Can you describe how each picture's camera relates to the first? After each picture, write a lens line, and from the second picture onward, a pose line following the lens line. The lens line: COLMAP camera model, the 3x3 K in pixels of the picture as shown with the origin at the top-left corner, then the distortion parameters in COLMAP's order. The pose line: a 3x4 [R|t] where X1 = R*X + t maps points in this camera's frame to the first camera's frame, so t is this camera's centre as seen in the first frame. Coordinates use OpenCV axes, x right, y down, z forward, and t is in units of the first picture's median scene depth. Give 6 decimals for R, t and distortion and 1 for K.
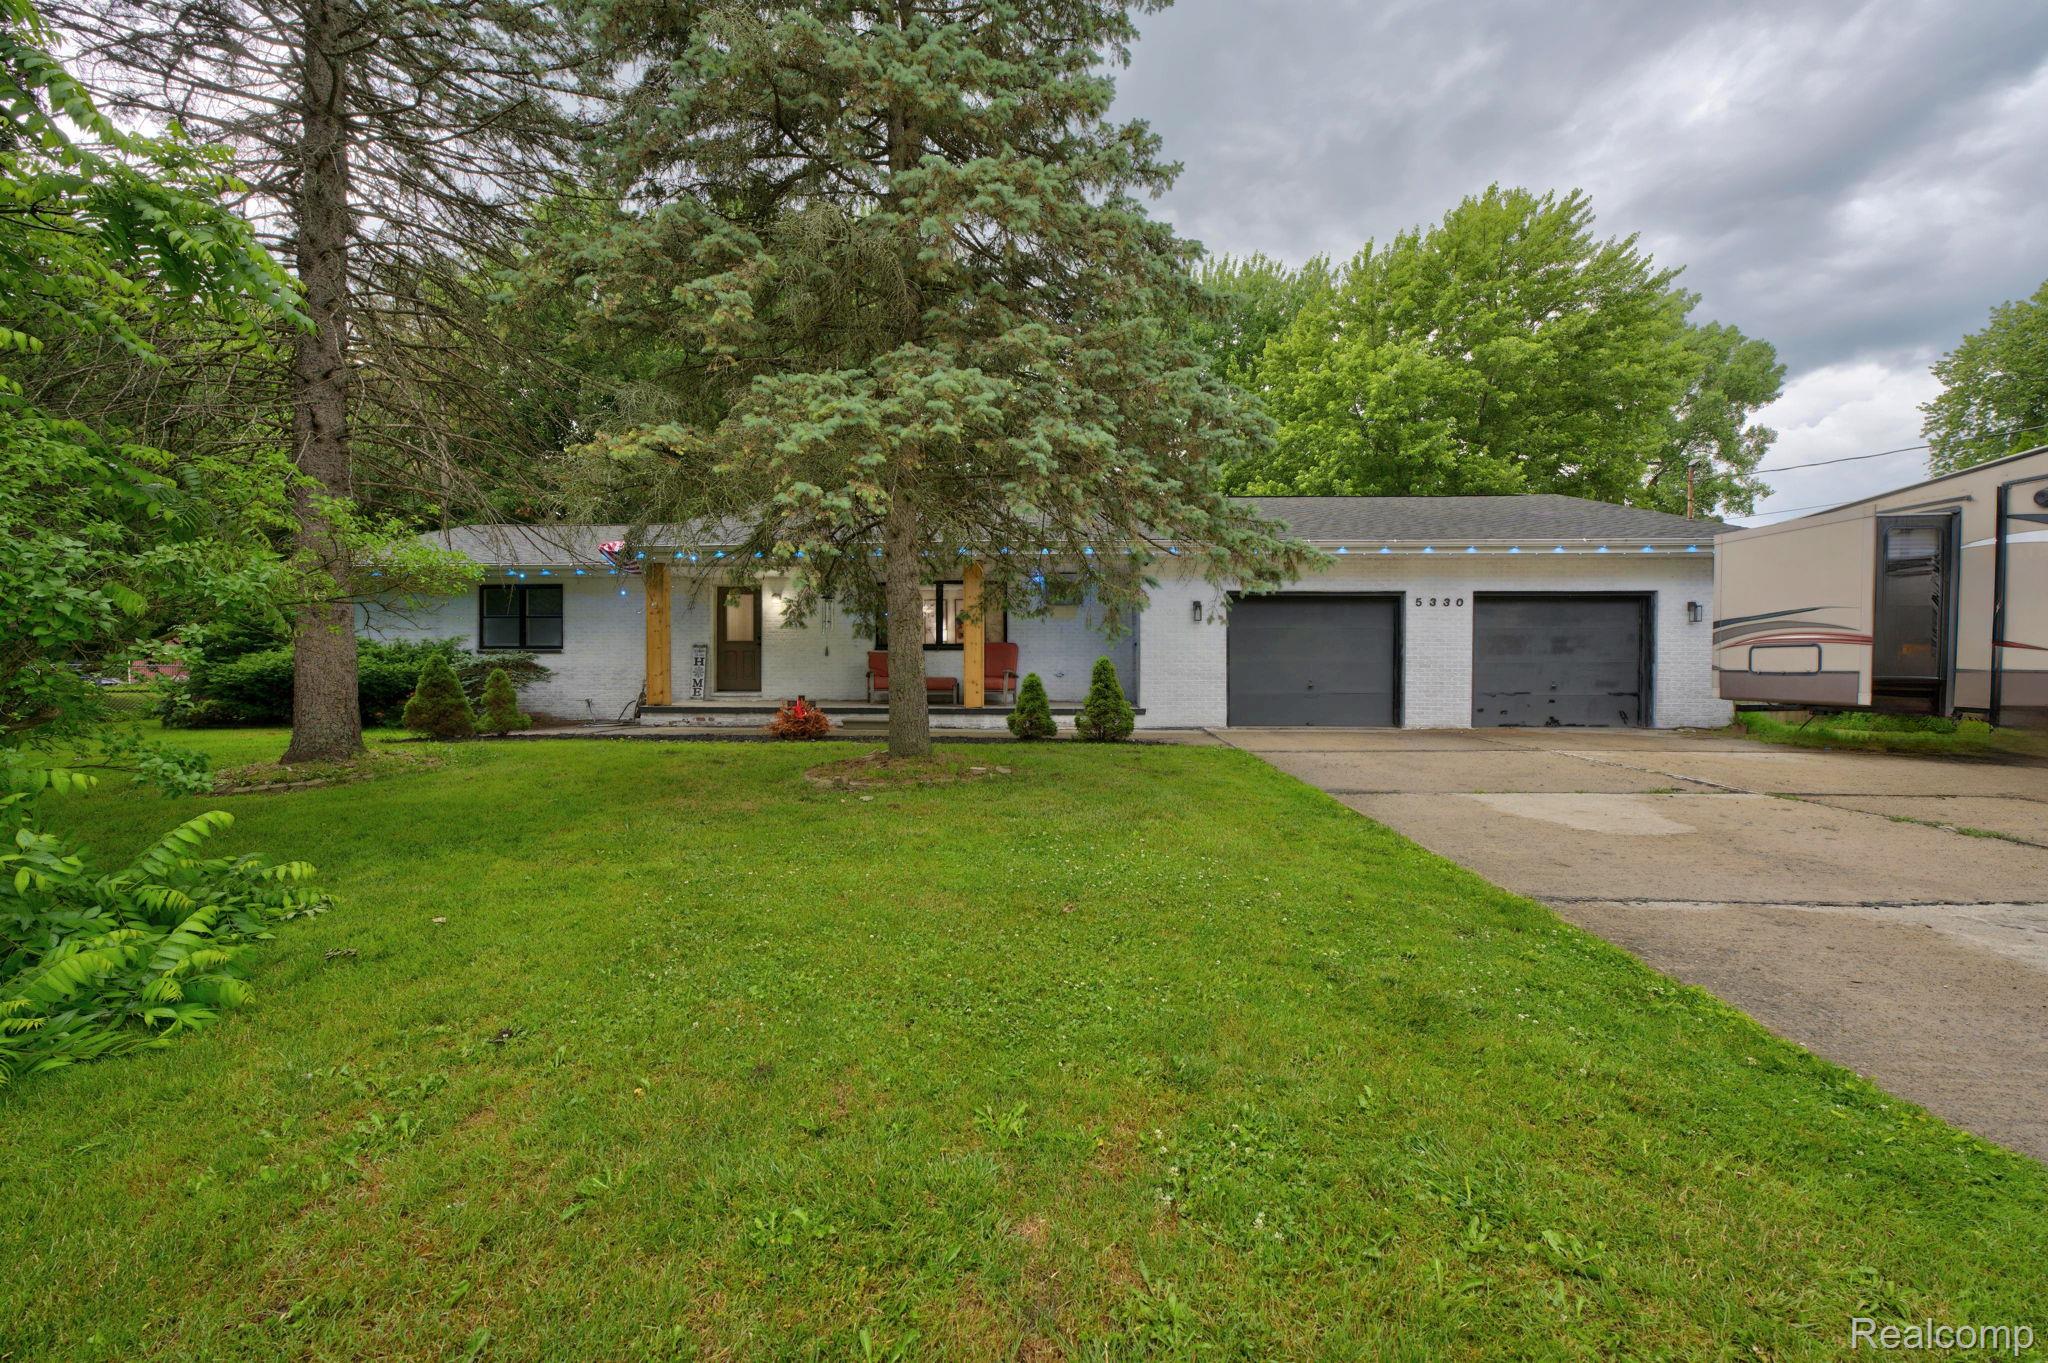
lens RADIAL K [[815.0, 0, 1017.3], [0, 815.0, 672.4], [0, 0, 1]] dist [-0.000263, 0.000153]
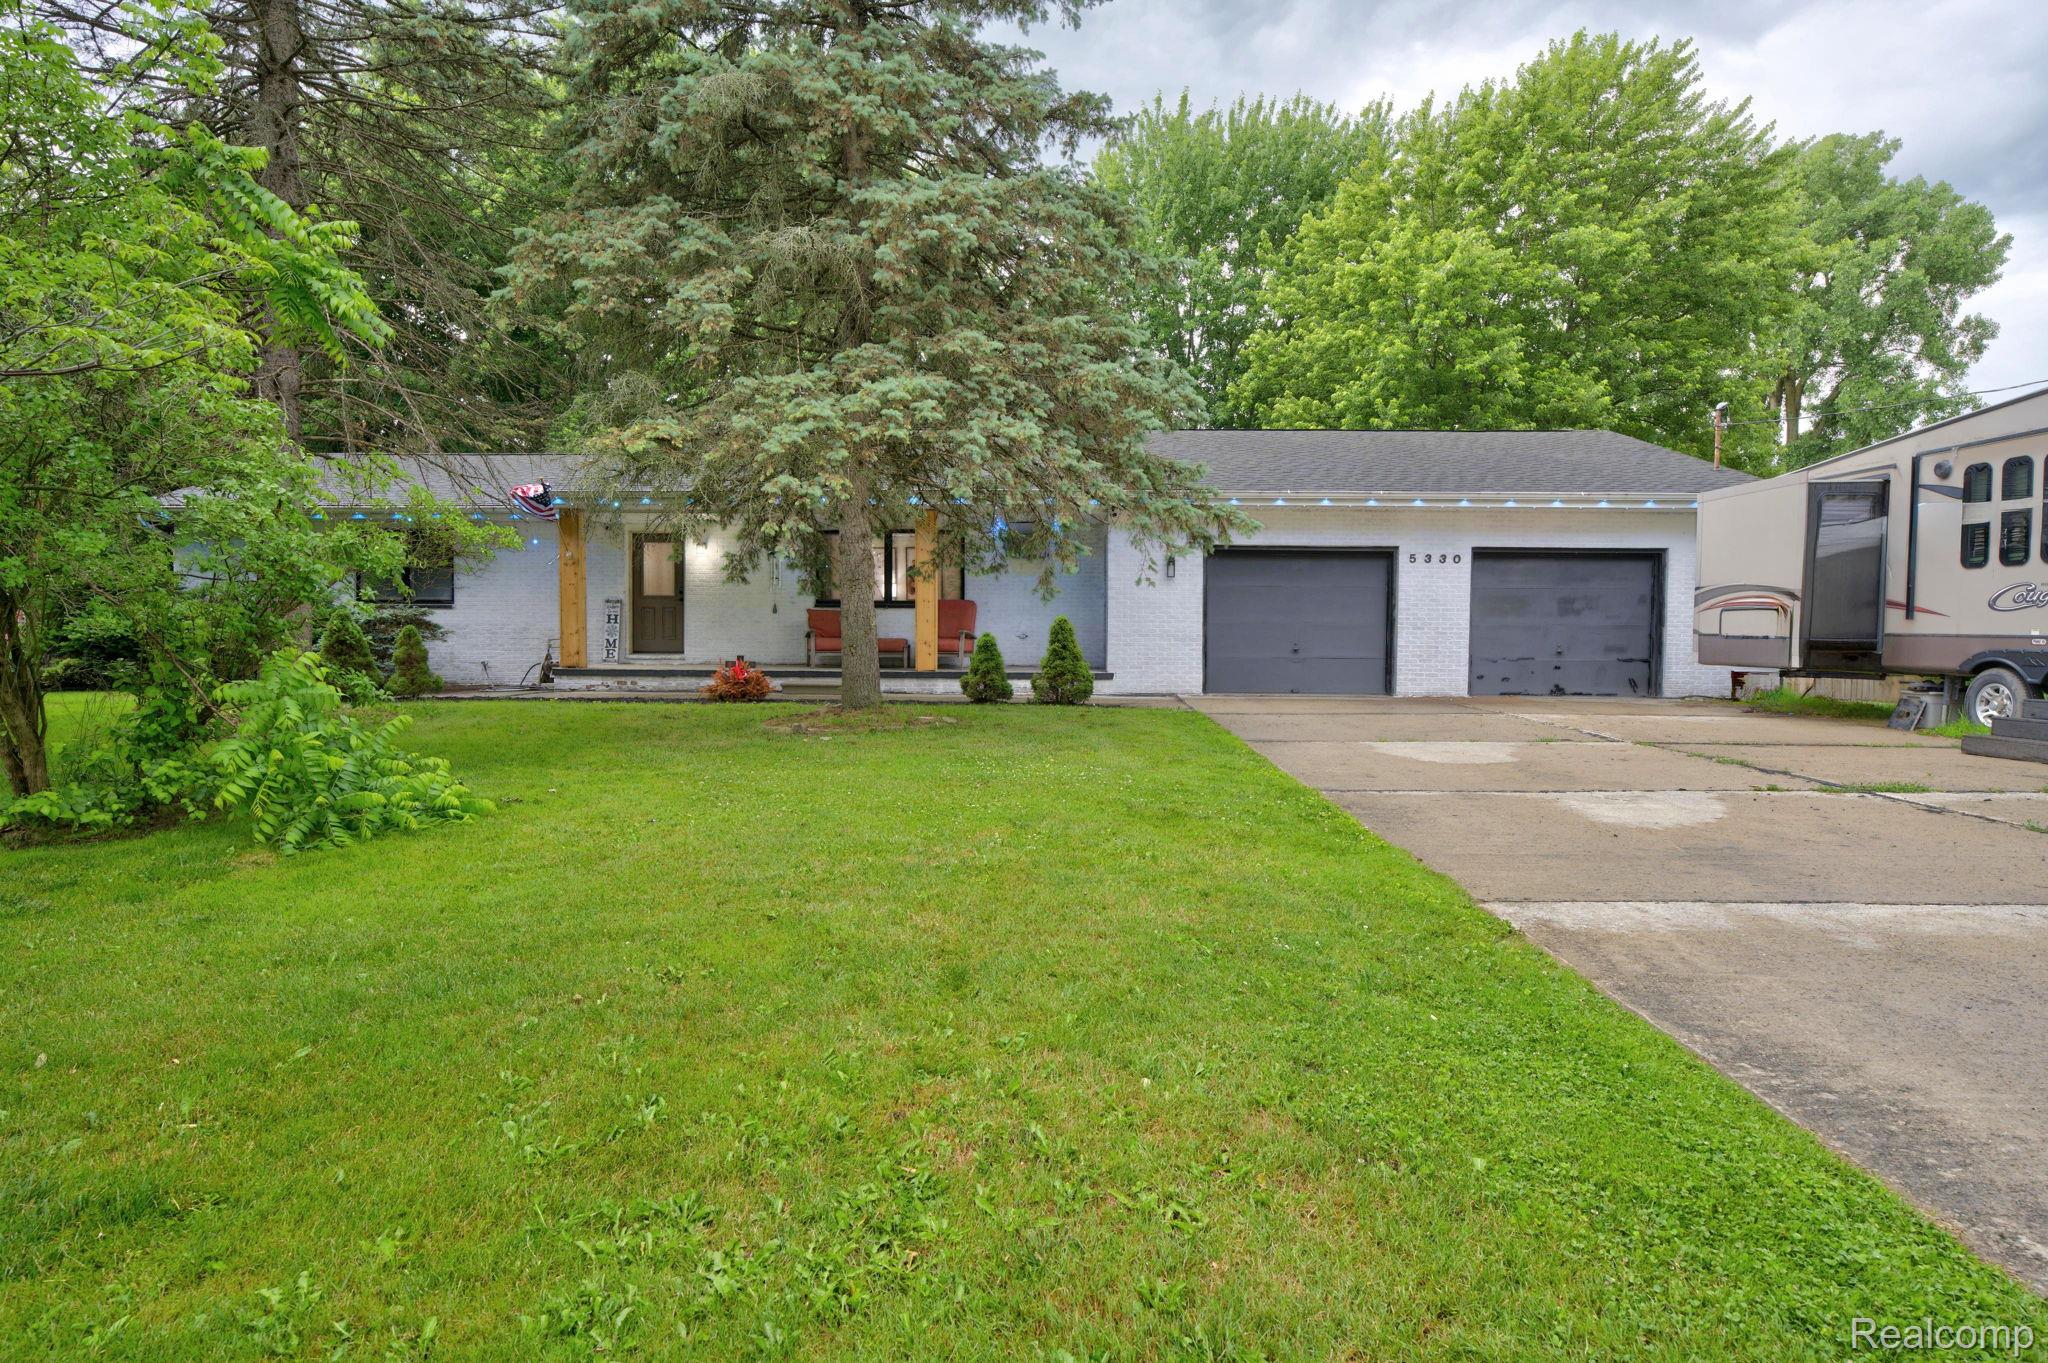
lens RADIAL K [[1169.1, 0, 1013.3], [0, 1169.1, 676.3], [0, 0, 1]] dist [-0.003444, -0.001519]
pose [[0.999879, 0.005218, 0.014682, 0.025118], [-0.005678, 0.999489, 0.031453, 0.007425], [-0.014511, -0.031533, 0.999397, -0.308045]]
